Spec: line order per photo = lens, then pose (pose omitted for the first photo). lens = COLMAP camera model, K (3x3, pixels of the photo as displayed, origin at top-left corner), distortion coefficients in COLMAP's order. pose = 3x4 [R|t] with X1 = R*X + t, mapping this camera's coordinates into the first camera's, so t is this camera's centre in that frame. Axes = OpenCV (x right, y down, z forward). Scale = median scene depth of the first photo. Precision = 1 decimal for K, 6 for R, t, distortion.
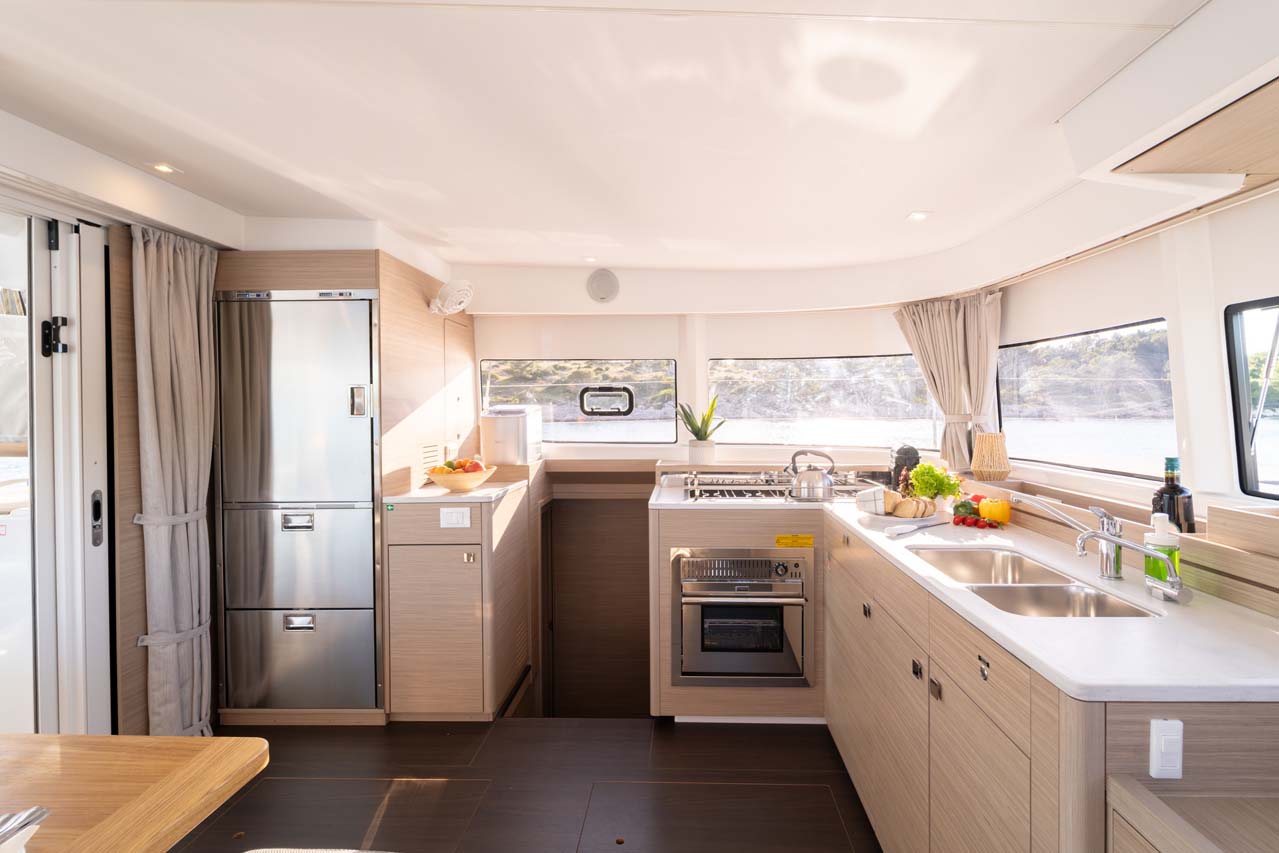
lens RADIAL K [[529.7, 0, 645.7], [0, 529.7, 418.3], [0, 0, 1]] dist [-0.001286, 0.000102]
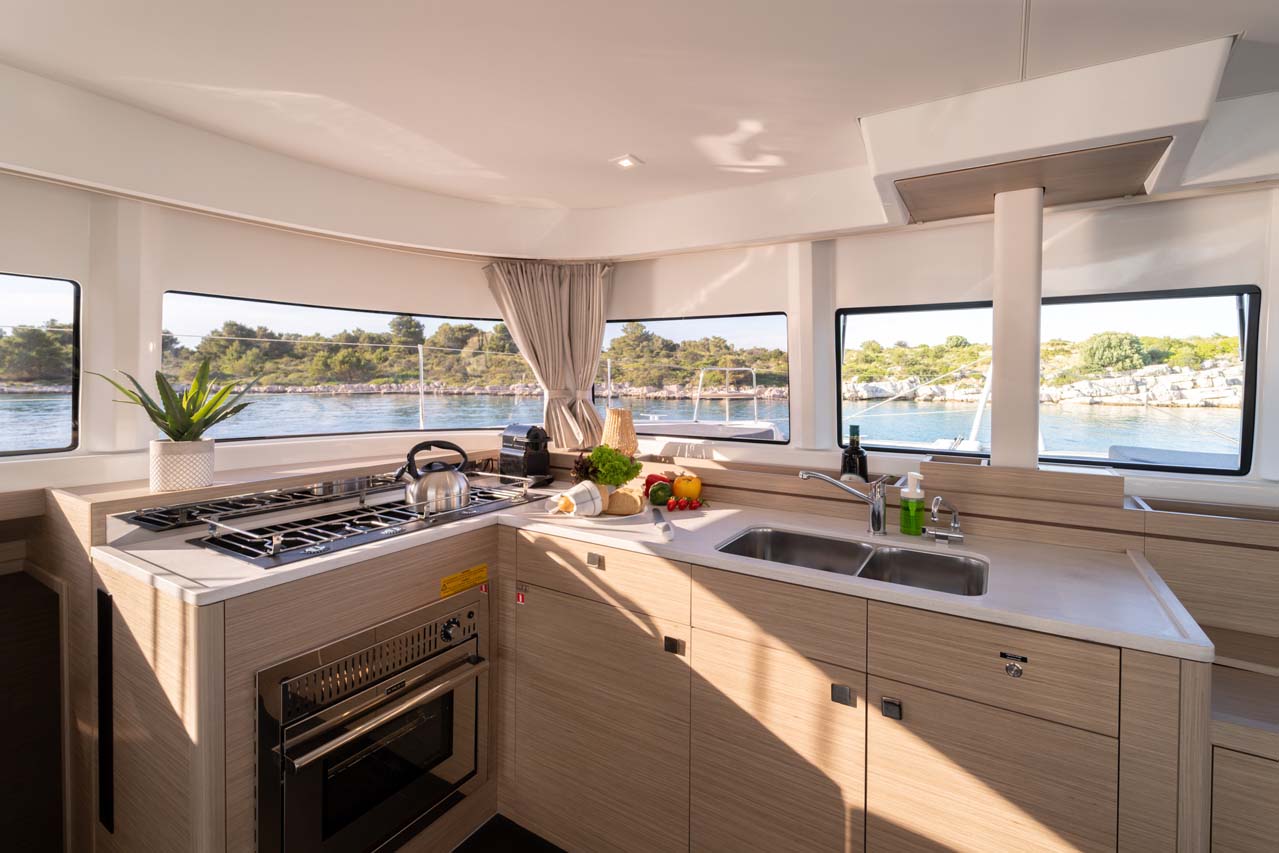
lens RADIAL K [[563.7, 0, 658.6], [0, 563.7, 390.4], [0, 0, 1]] dist [-0.000335, -0.000126]
pose [[0.483743, -0.007437, 0.875179, -0.200175], [0.004758, 0.999971, 0.005867, -0.011083], [-0.875197, 0.001326, 0.483764, 0.385202]]
